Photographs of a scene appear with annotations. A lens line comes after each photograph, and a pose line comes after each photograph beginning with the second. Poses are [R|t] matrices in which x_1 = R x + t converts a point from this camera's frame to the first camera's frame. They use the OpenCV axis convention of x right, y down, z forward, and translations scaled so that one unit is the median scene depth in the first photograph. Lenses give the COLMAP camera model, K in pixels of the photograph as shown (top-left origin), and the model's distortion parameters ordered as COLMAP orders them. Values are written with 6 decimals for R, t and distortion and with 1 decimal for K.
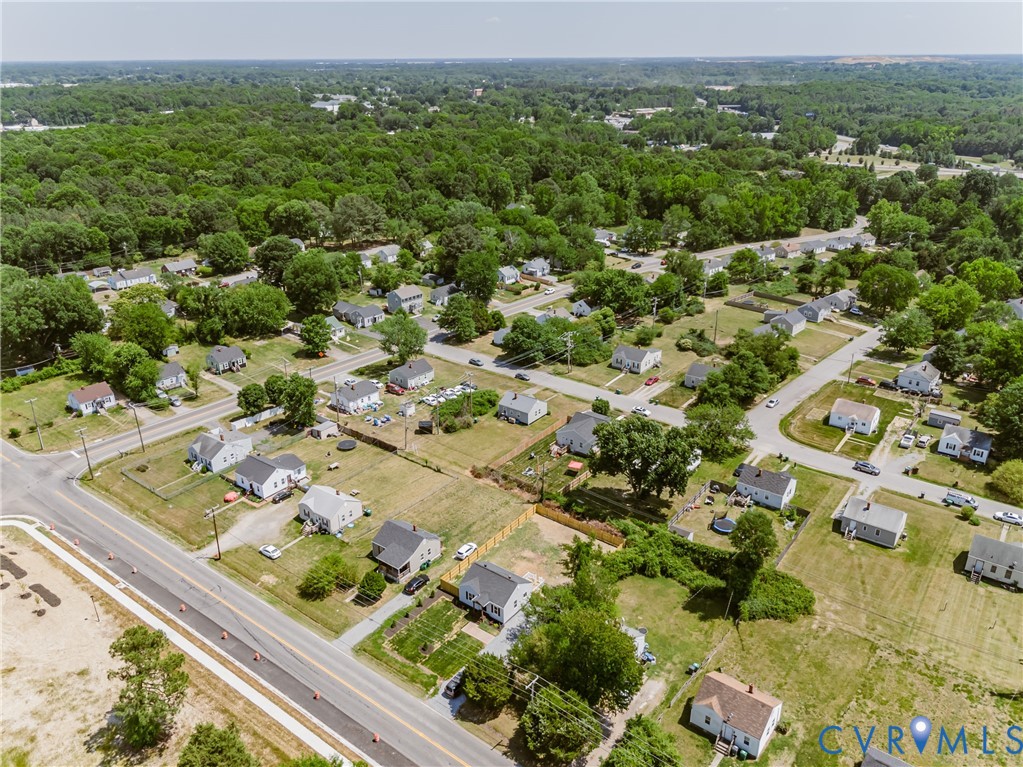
lens RADIAL K [[766.4, 0, 513.4], [0, 766.4, 388.7], [0, 0, 1]] dist [0.057794, -0.074336]
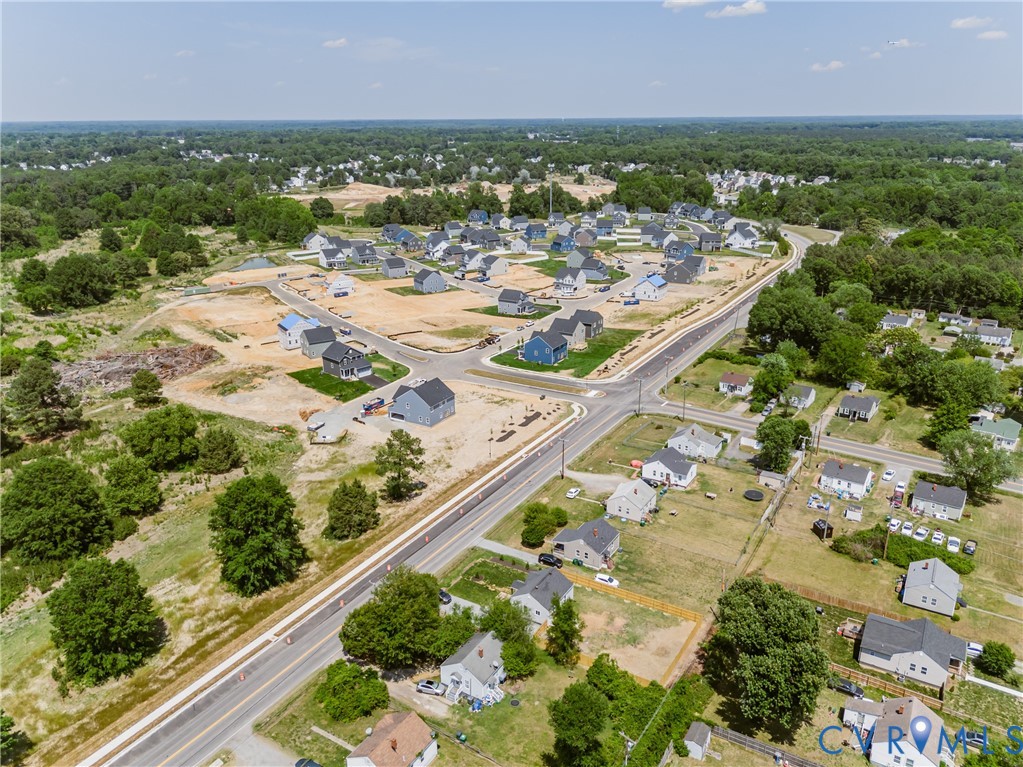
lens RADIAL K [[766.4, 0, 513.4], [0, 766.4, 388.7], [0, 0, 1]] dist [0.057794, -0.074336]
pose [[0.095515, 0.338251, -0.936196, 0.586449], [-0.390418, 0.877869, 0.277344, -0.185362], [0.915670, 0.339017, 0.215909, 0.413736]]
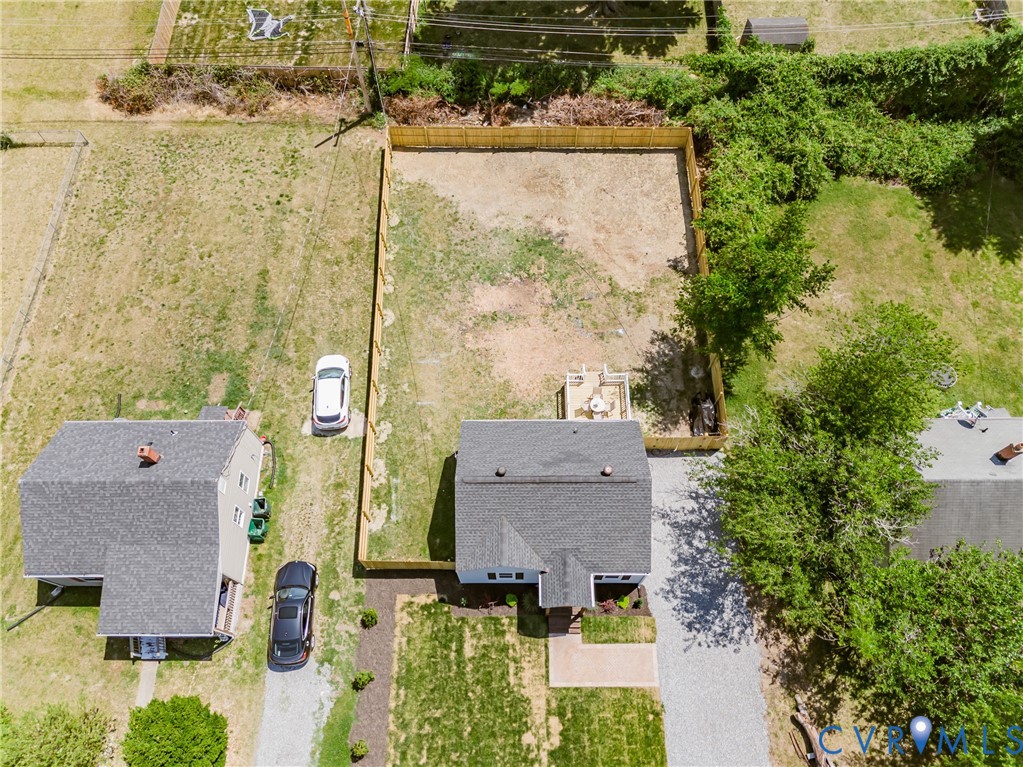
lens RADIAL K [[766.4, 0, 513.4], [0, 766.4, 388.7], [0, 0, 1]] dist [0.057794, -0.074336]
pose [[0.797219, -0.545981, 0.257578, -0.059398], [0.249537, 0.686548, 0.682923, 0.009550], [-0.549703, -0.480164, 0.683571, 0.537233]]
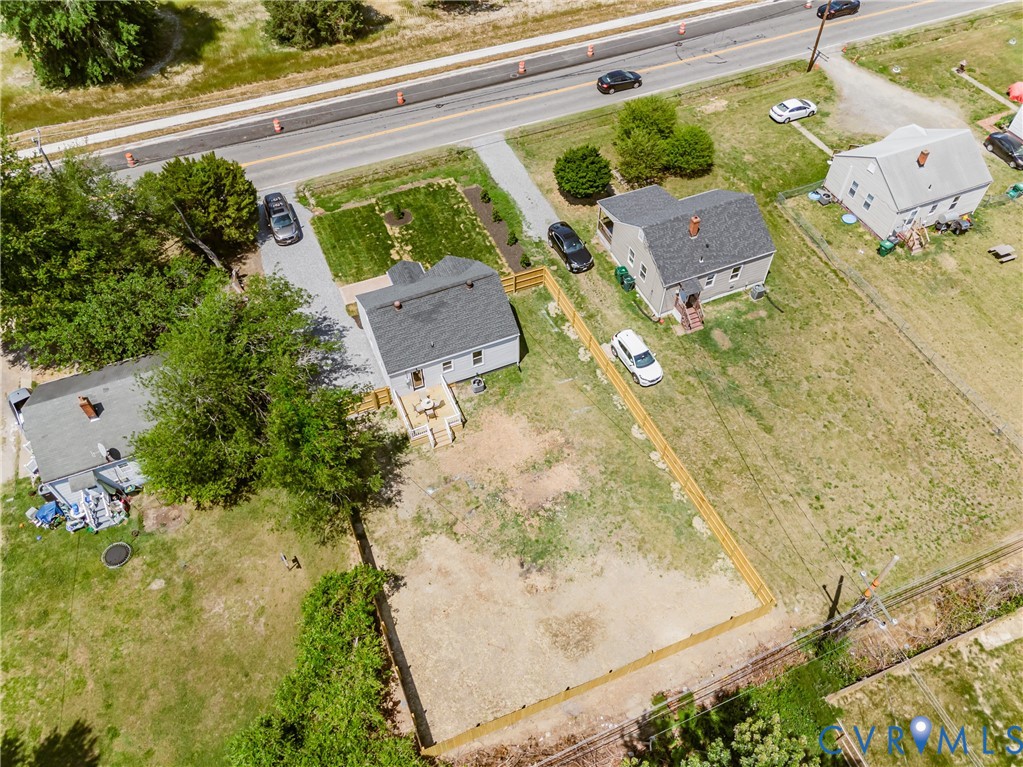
lens RADIAL K [[766.4, 0, 513.4], [0, 766.4, 388.7], [0, 0, 1]] dist [0.057794, -0.074336]
pose [[-0.501036, 0.677902, -0.537970, 0.137506], [-0.345569, 0.413202, 0.842524, -0.063642], [0.793439, 0.608040, 0.027234, 0.686092]]
